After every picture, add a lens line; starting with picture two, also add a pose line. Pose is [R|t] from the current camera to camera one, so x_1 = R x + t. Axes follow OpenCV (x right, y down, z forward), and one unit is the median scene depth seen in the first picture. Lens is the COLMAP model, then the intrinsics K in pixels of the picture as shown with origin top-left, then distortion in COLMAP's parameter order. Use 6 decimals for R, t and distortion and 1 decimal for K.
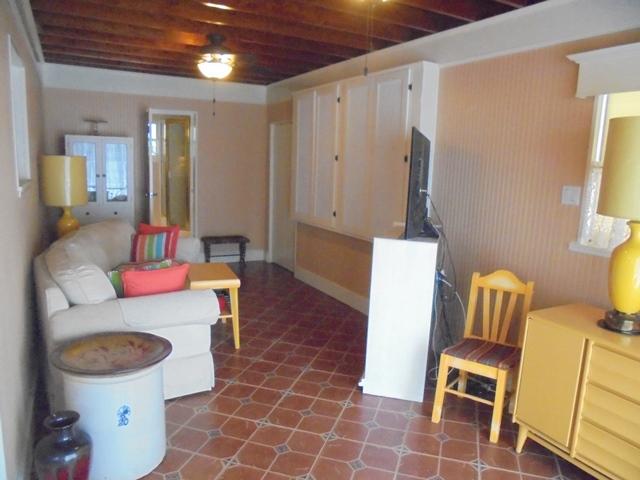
lens RADIAL K [[476.8, 0, 320.0], [0, 476.8, 240.0], [0, 0, 1]] dist [-0.134527, 0.101219]
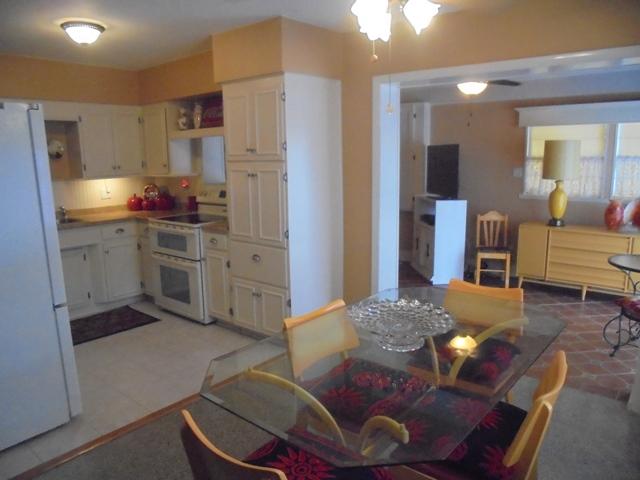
lens RADIAL K [[470.9, 0, 320.0], [0, 470.9, 240.0], [0, 0, 1]] dist [-0.100323, -0.003058]
pose [[0.929299, -0.117187, 0.350245, -1.153971], [0.111408, 0.993098, 0.036680, 0.035060], [-0.352126, 0.004933, 0.935940, -0.708146]]
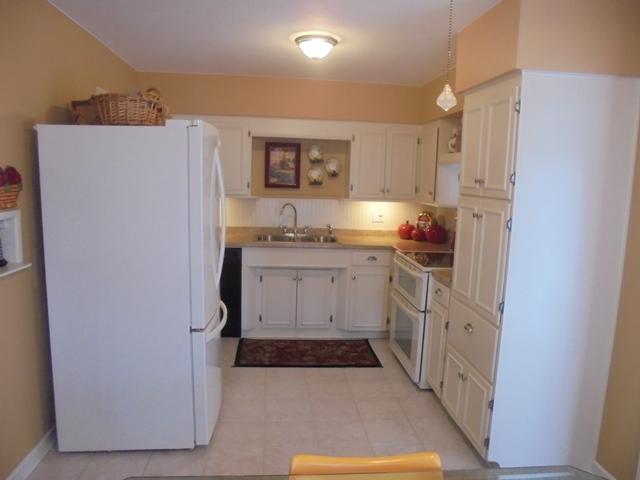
lens RADIAL K [[476.8, 0, 320.0], [0, 476.8, 240.0], [0, 0, 1]] dist [-0.134527, 0.101219]
pose [[0.919374, 0.044757, -0.390830, -0.755066], [-0.062835, 0.997459, -0.033582, -0.018105], [0.388334, 0.055432, 0.919850, -0.409040]]
